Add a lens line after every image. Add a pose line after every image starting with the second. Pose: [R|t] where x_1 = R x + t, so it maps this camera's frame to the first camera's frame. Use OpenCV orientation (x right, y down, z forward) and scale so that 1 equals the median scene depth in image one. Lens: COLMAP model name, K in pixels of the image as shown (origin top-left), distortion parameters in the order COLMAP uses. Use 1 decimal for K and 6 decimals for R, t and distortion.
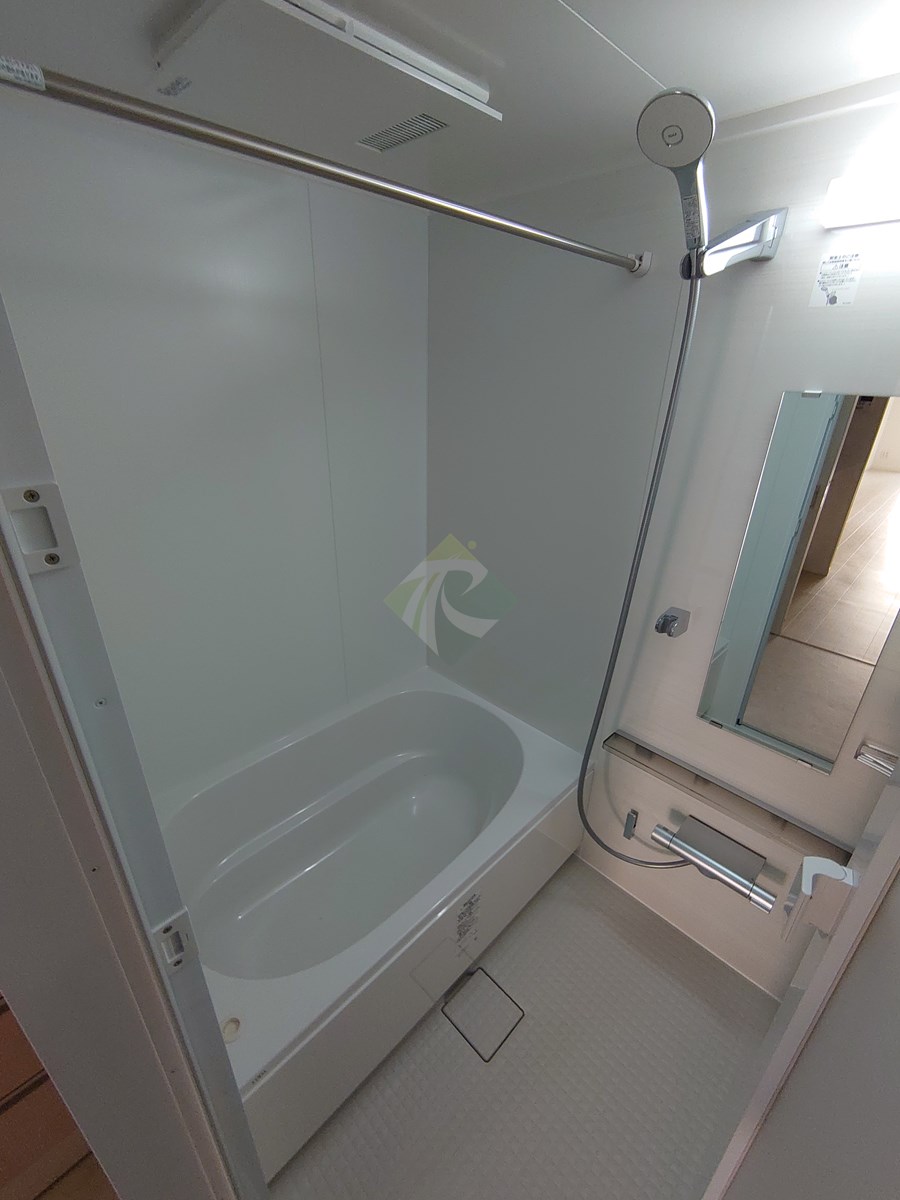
lens RADIAL K [[517.7, 0, 449.1], [0, 517.7, 606.3], [0, 0, 1]] dist [-0.003477, 0.000047]
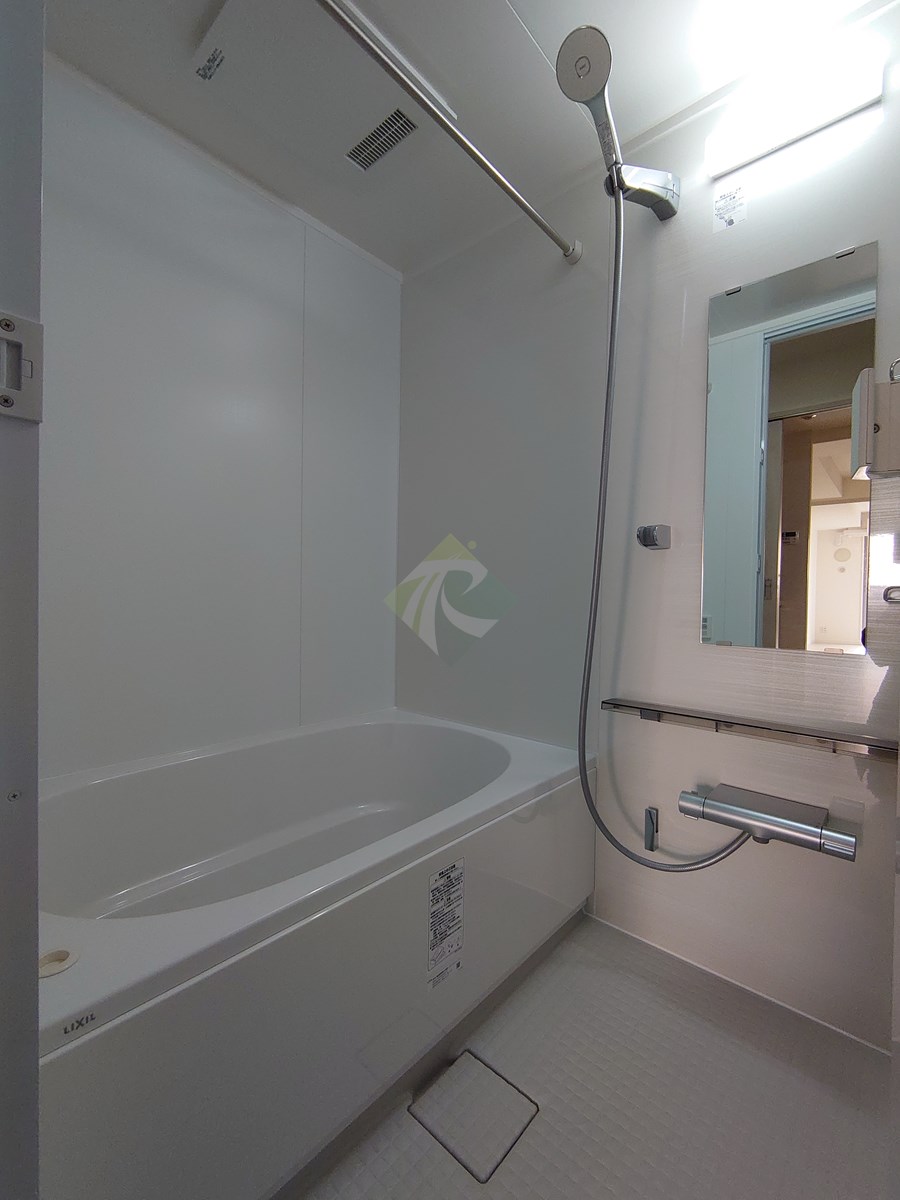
lens RADIAL K [[517.7, 0, 448.7], [0, 517.7, 600.0], [0, 0, 1]] dist [-0.003477, 0.000047]
pose [[0.998602, -0.002722, 0.052779, 0.003949], [0.023707, 0.915630, -0.401323, 0.487104], [-0.047234, 0.402014, 0.914415, 0.185110]]
